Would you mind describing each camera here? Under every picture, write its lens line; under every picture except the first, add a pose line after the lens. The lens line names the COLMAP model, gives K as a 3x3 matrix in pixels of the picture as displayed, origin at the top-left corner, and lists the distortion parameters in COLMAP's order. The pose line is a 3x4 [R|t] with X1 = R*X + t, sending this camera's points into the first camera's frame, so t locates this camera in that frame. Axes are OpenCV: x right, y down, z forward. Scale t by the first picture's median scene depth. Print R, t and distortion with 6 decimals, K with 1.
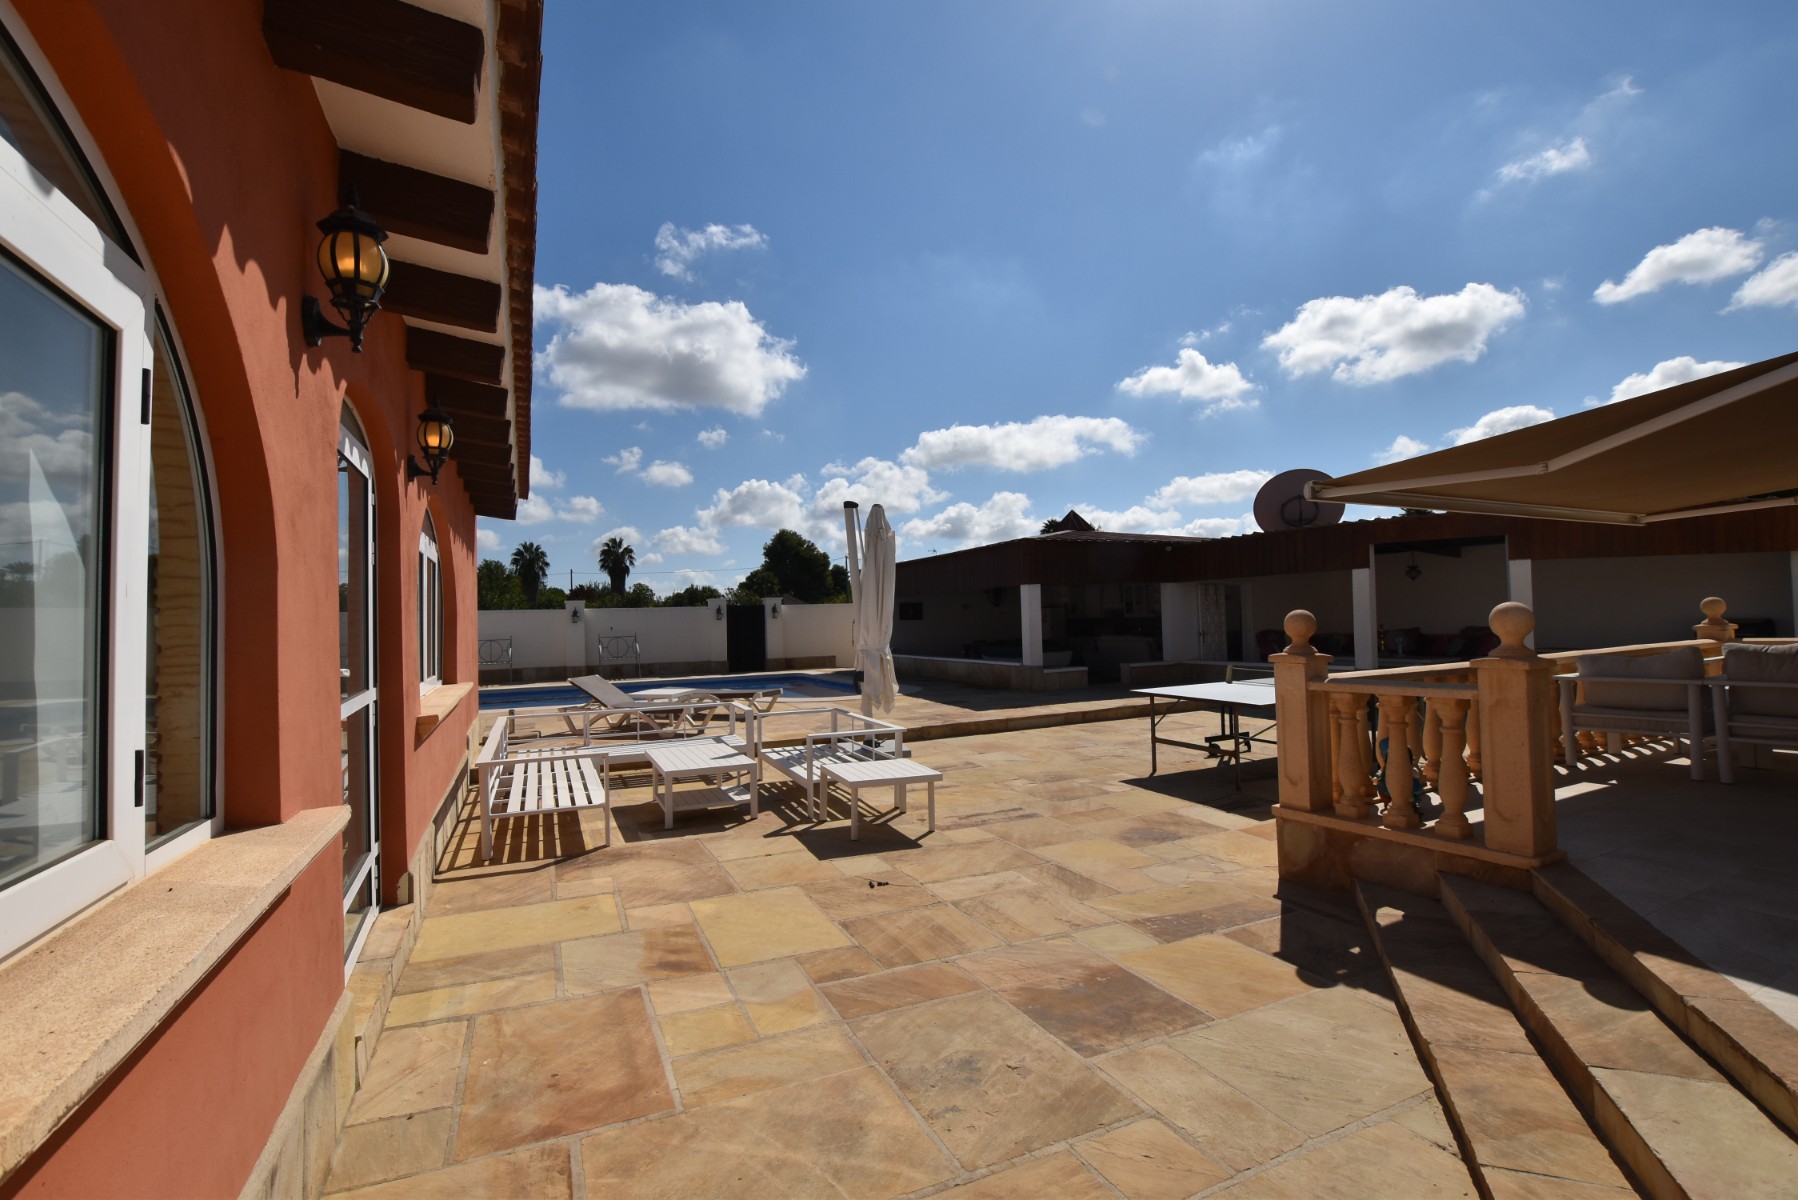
lens RADIAL K [[793.4, 0, 902.5], [0, 793.4, 598.4], [0, 0, 1]] dist [-0.027610, -0.000013]
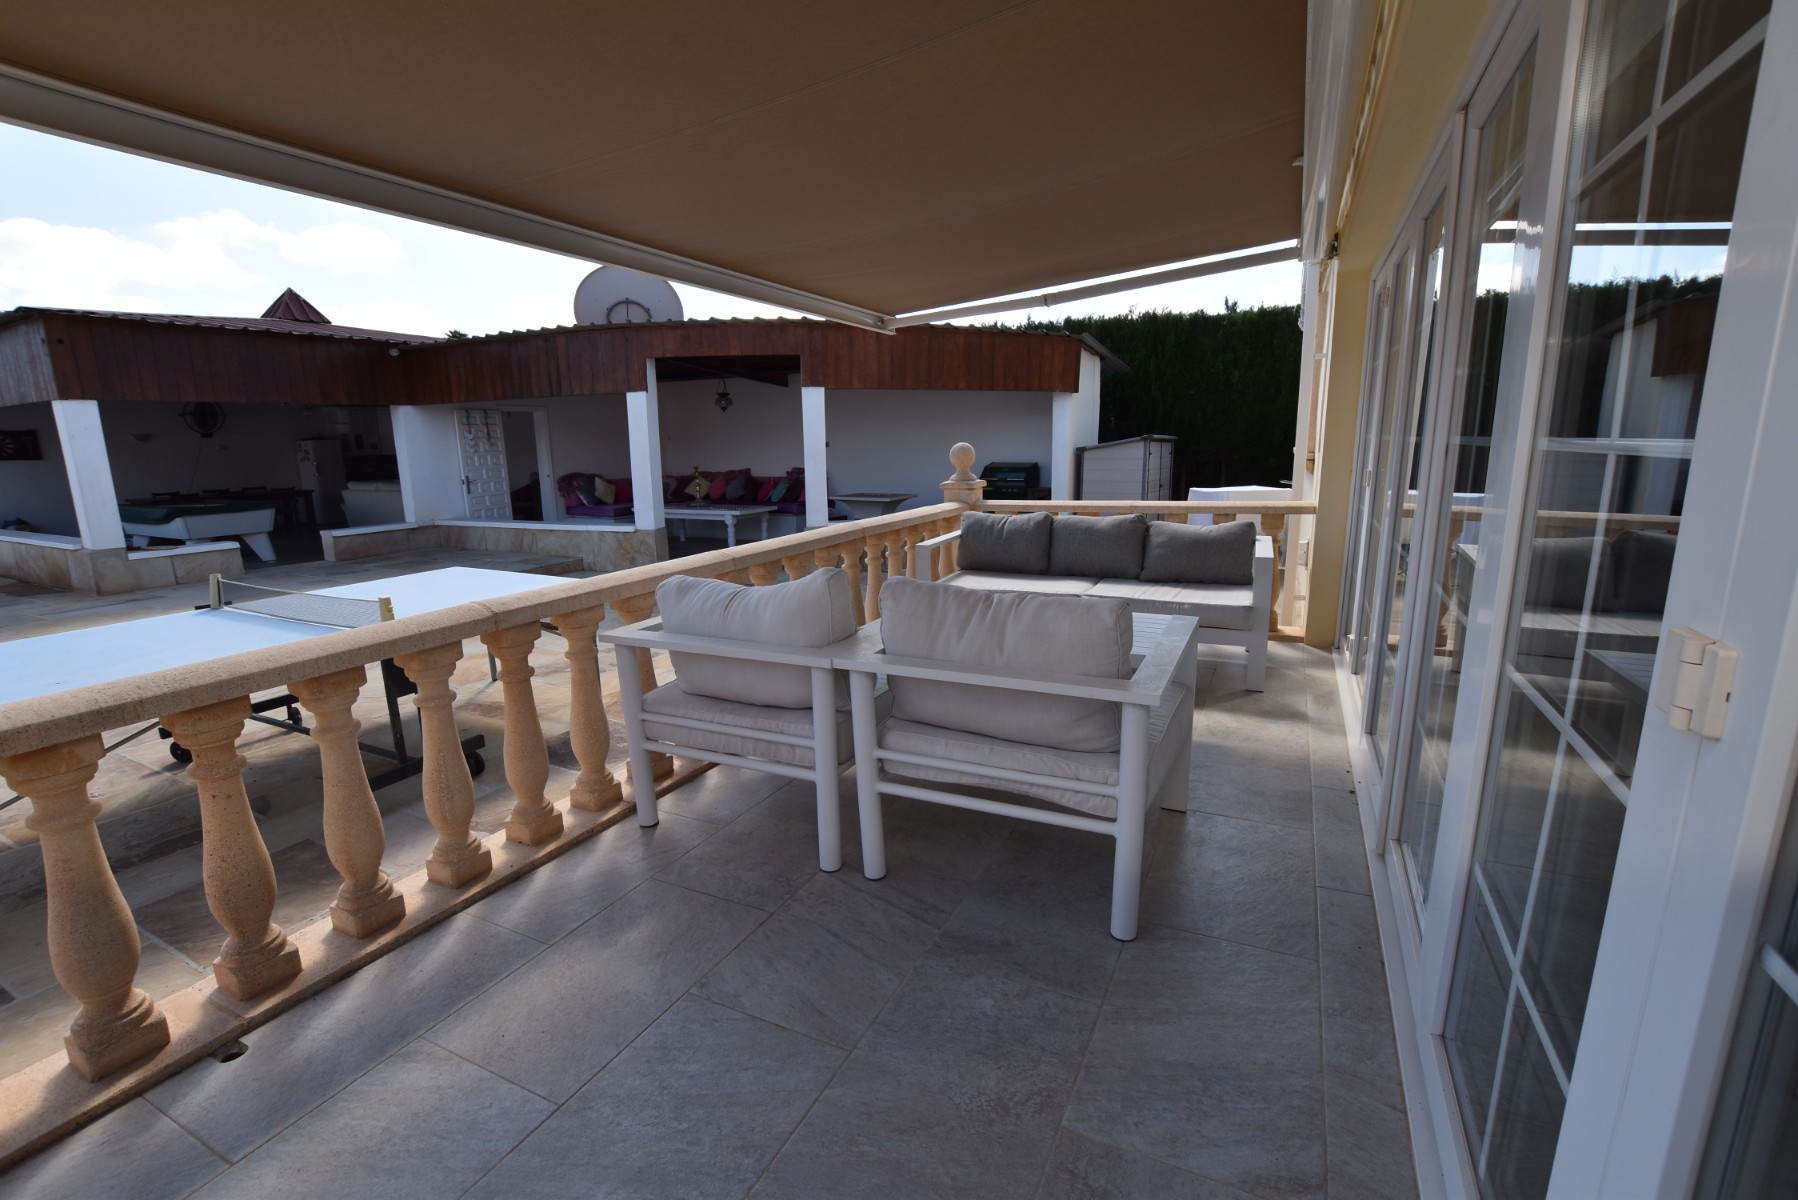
lens RADIAL K [[793.4, 0, 903.5], [0, 793.4, 607.4], [0, 0, 1]] dist [-0.027610, -0.000013]
pose [[0.788037, -0.113100, 0.605150, 0.258860], [-0.022974, 0.976892, 0.212494, -0.003286], [-0.615200, -0.181356, 0.767228, 0.206188]]
